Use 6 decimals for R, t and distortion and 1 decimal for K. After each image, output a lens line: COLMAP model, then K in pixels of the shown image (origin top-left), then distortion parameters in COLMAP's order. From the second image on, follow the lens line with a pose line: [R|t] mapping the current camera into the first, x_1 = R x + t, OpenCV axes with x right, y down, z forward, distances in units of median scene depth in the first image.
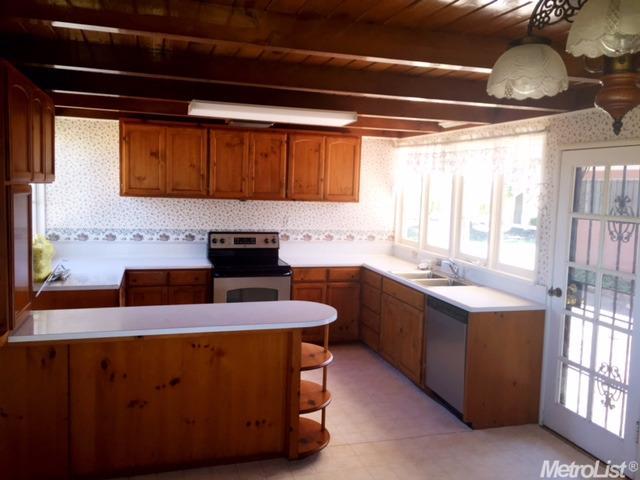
lens RADIAL K [[536.4, 0, 320.0], [0, 536.4, 240.0], [0, 0, 1]] dist [0.025704, 0.003072]
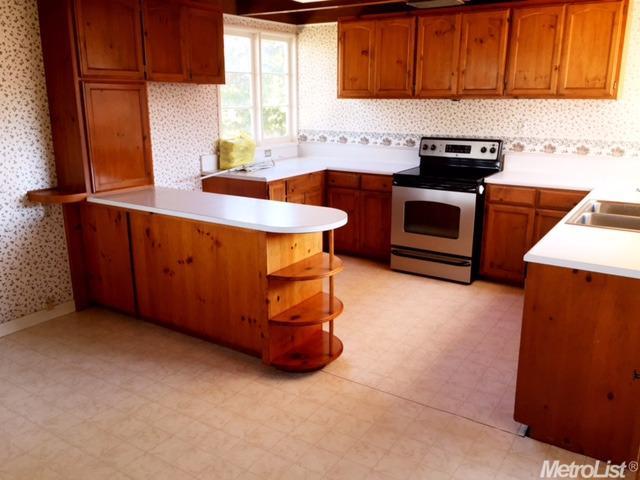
lens RADIAL K [[547.0, 0, 320.0], [0, 547.0, 240.0], [0, 0, 1]] dist [0.019128, -0.003759]
pose [[0.637265, 0.164465, -0.752891, 0.418609], [-0.054299, 0.984116, 0.169016, 0.009407], [0.768730, -0.066827, 0.636073, 0.276648]]
